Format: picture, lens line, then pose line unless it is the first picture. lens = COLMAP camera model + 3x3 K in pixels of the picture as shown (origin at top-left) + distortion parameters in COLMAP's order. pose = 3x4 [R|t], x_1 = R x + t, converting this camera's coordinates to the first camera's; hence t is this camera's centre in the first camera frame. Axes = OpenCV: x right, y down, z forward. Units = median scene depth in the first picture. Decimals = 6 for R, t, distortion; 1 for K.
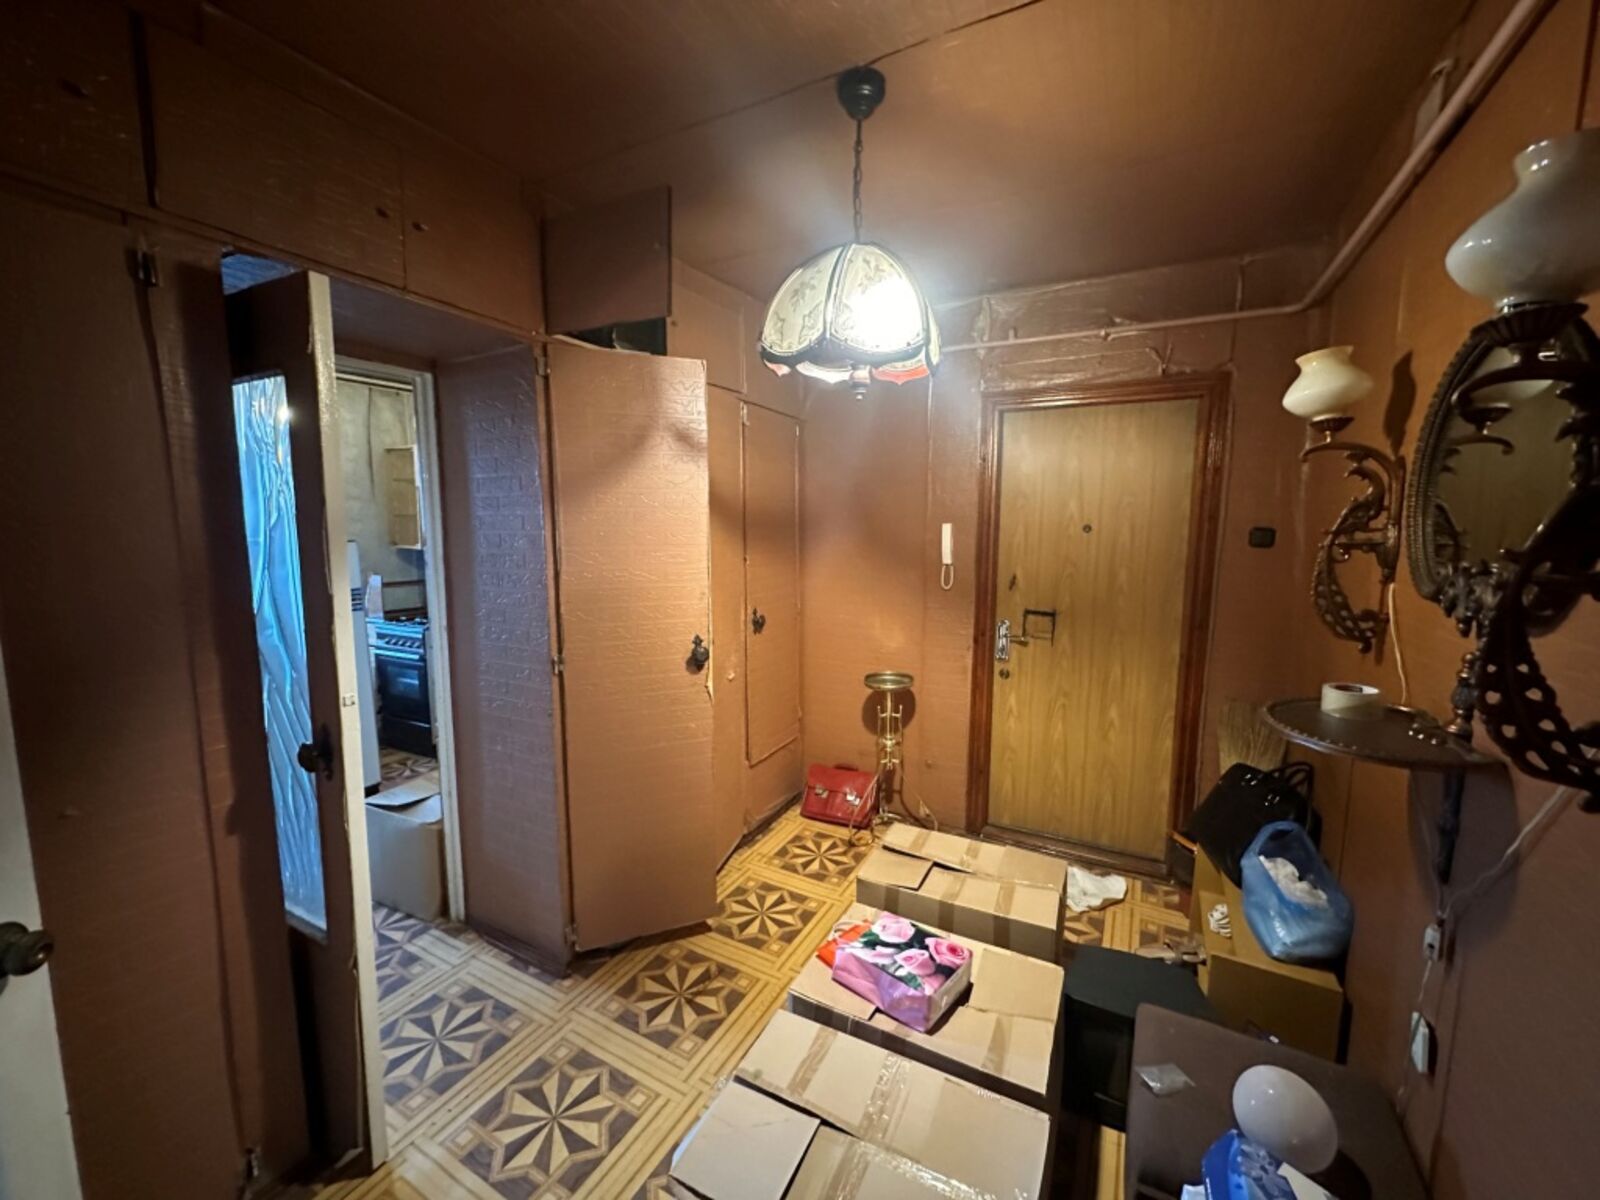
lens RADIAL K [[636.5, 0, 797.3], [0, 636.5, 599.6], [0, 0, 1]] dist [0.000012, 0.000451]
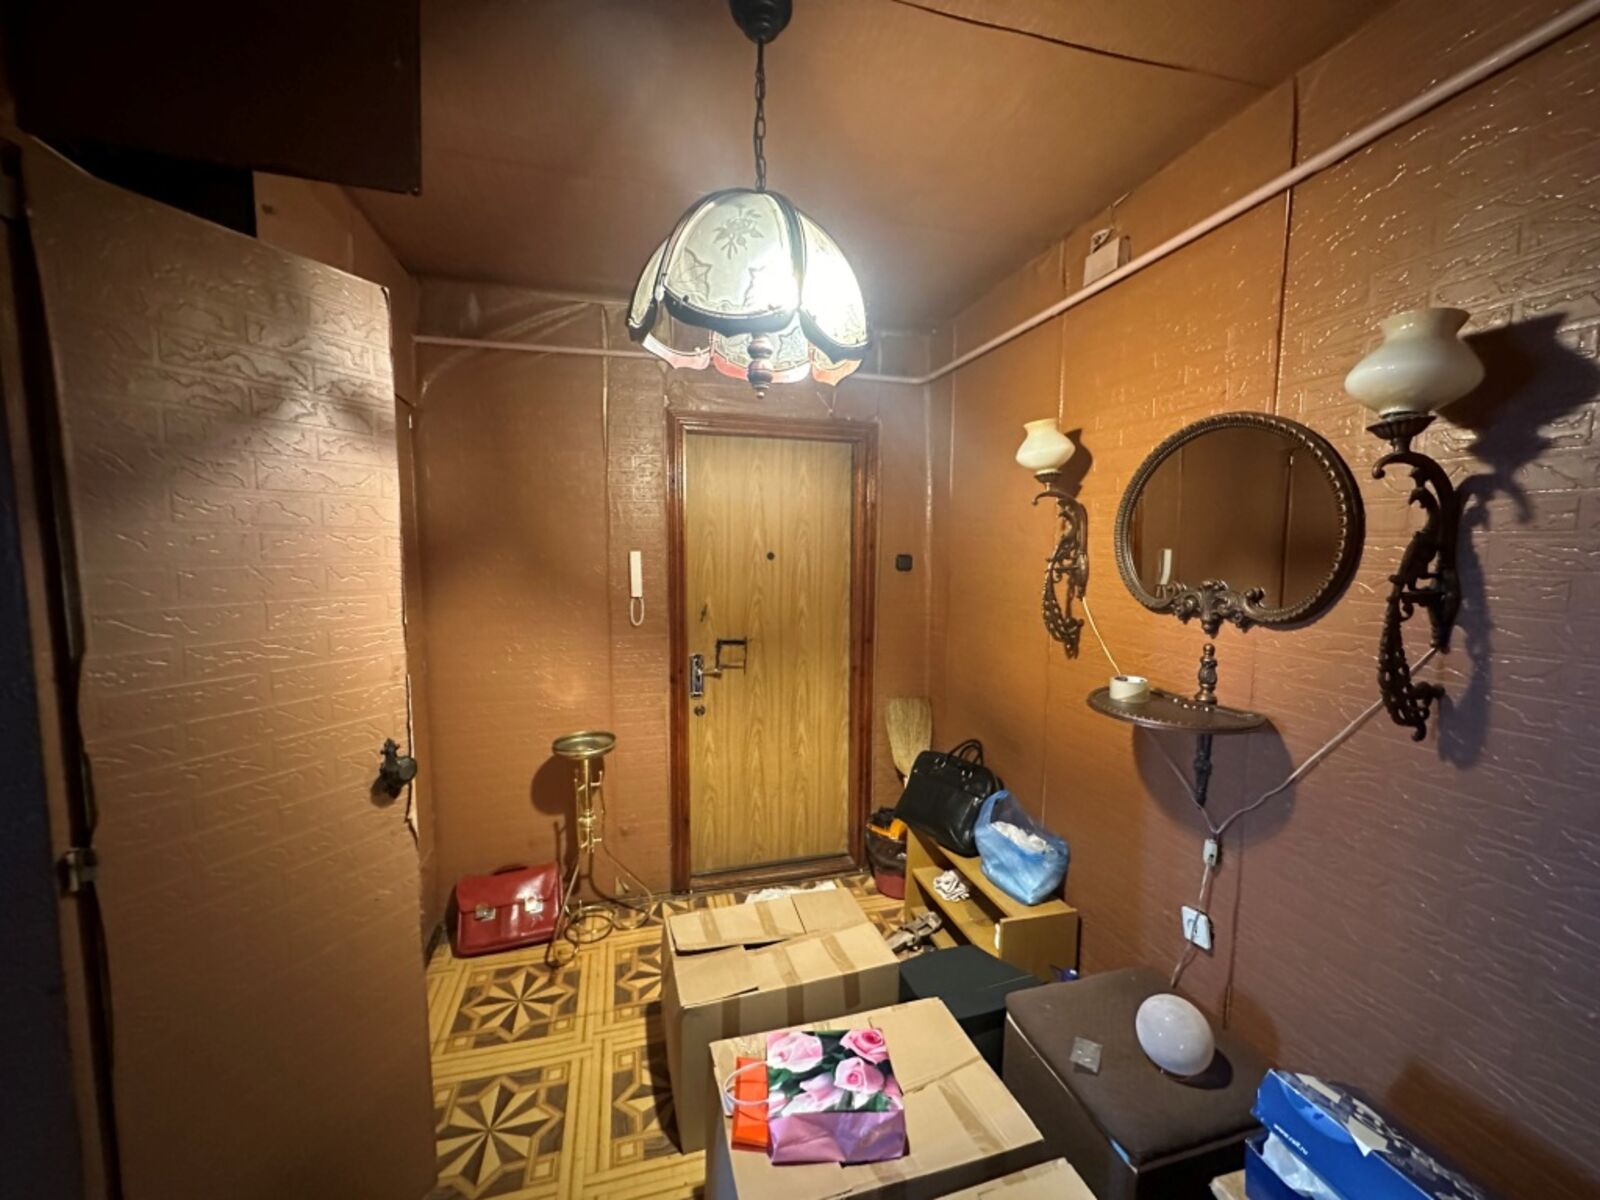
lens RADIAL K [[636.5, 0, 802.8], [0, 636.5, 599.8], [0, 0, 1]] dist [0.000012, 0.000451]
pose [[0.714429, -0.055570, 0.697498, -0.286805], [0.081077, 0.996701, -0.003637, -0.040895], [-0.694995, 0.059149, 0.716578, 0.286409]]
